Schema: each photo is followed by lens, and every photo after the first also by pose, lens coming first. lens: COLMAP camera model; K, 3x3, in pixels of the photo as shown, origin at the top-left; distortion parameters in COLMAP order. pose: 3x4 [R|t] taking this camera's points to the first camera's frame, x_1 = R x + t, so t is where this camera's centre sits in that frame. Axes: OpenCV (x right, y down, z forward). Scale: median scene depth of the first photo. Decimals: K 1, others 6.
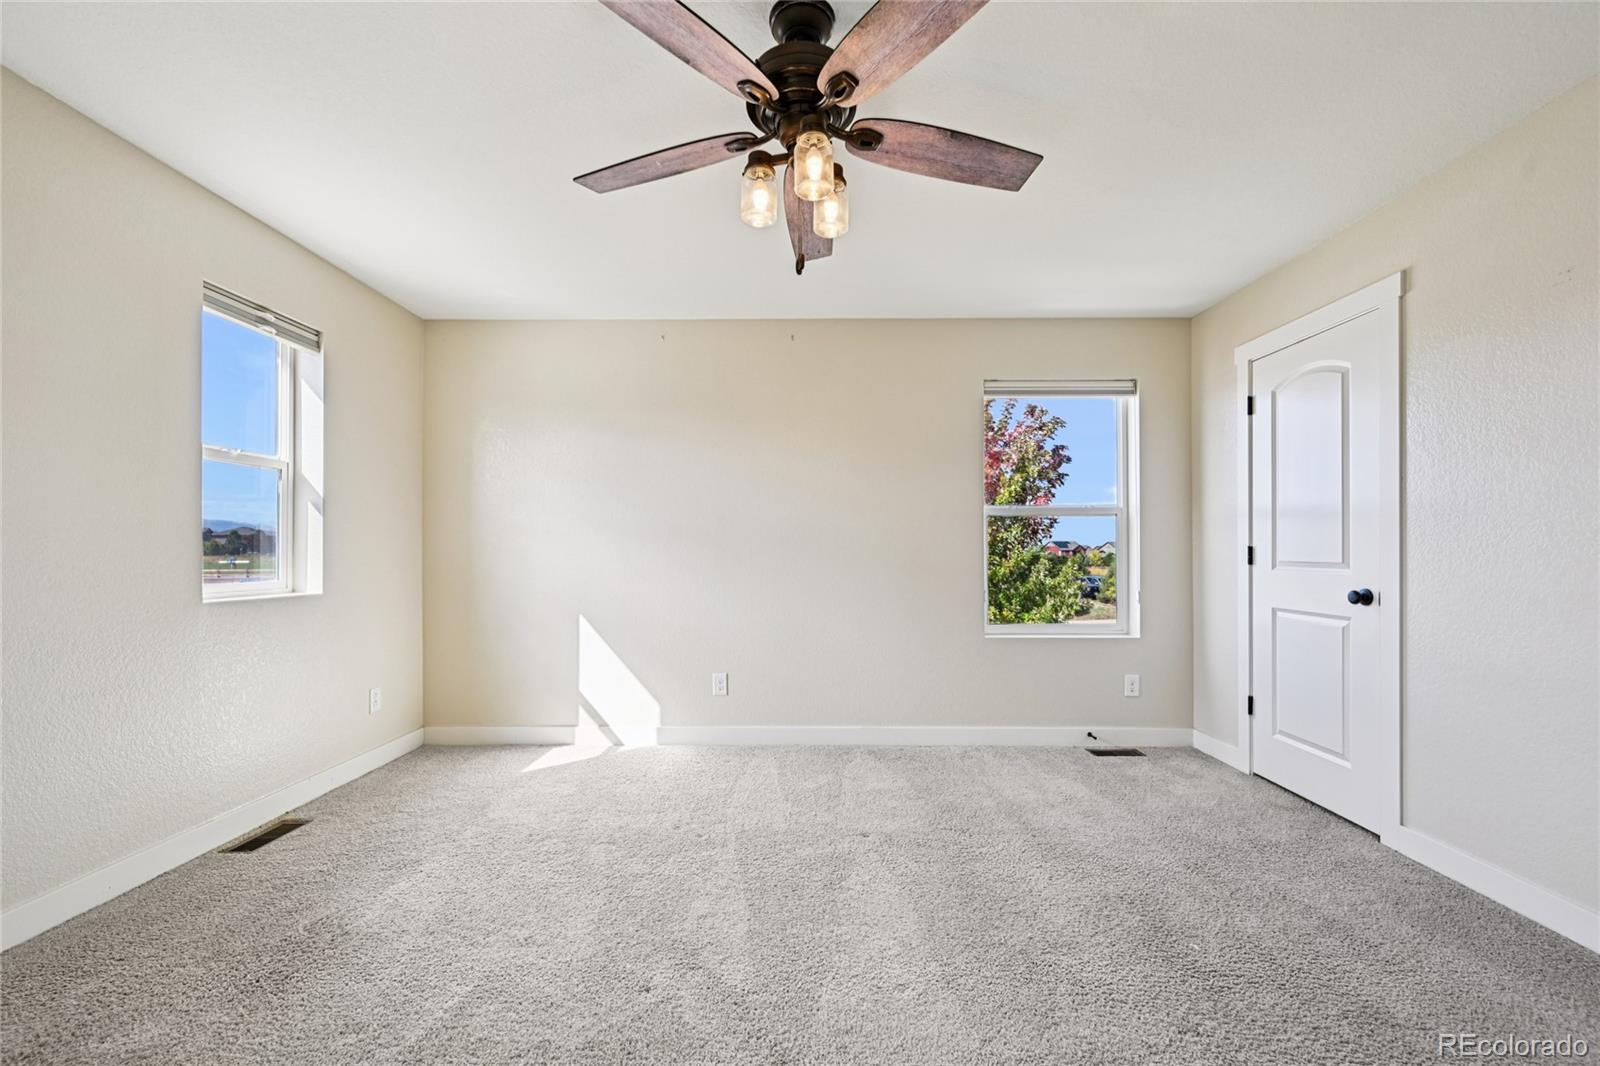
lens RADIAL K [[640.4, 0, 801.6], [0, 640.4, 538.1], [0, 0, 1]] dist [-0.000627, 0.000200]
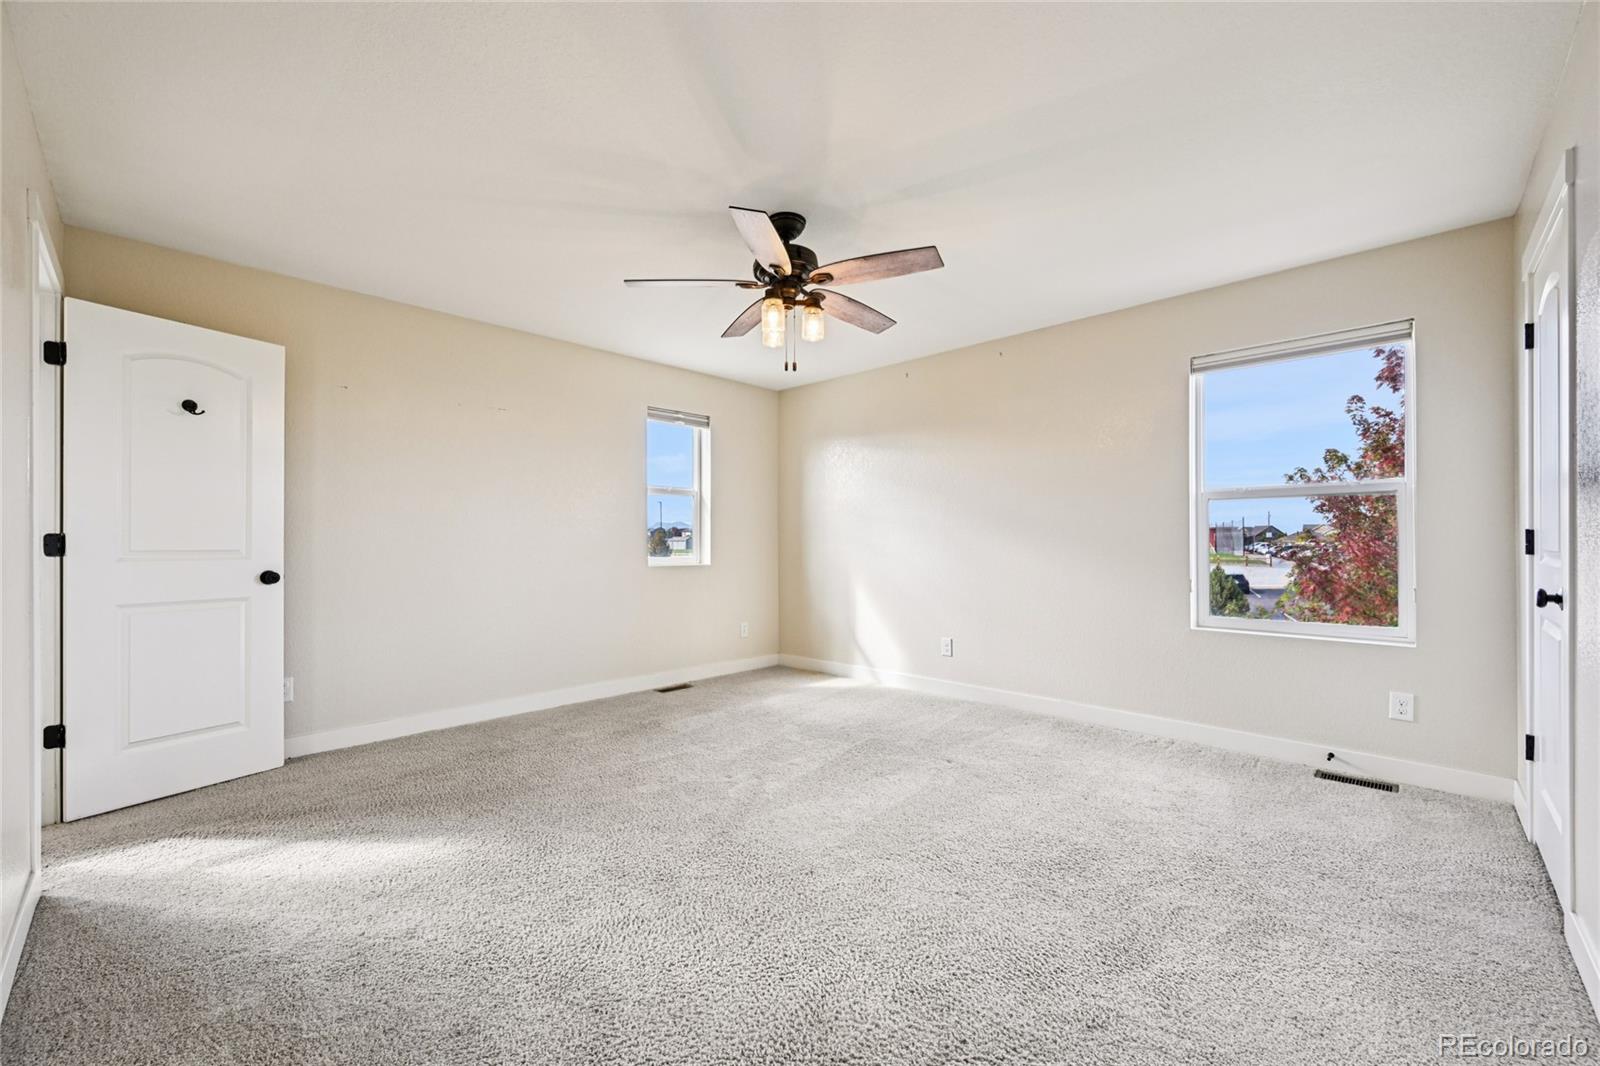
lens RADIAL K [[640.4, 0, 812.3], [0, 640.4, 534.1], [0, 0, 1]] dist [-0.000627, 0.000200]
pose [[0.729762, -0.010139, -0.683626, 0.657648], [0.017998, 0.999828, 0.004385, -0.000945], [0.683464, -0.015504, 0.729819, -0.096677]]
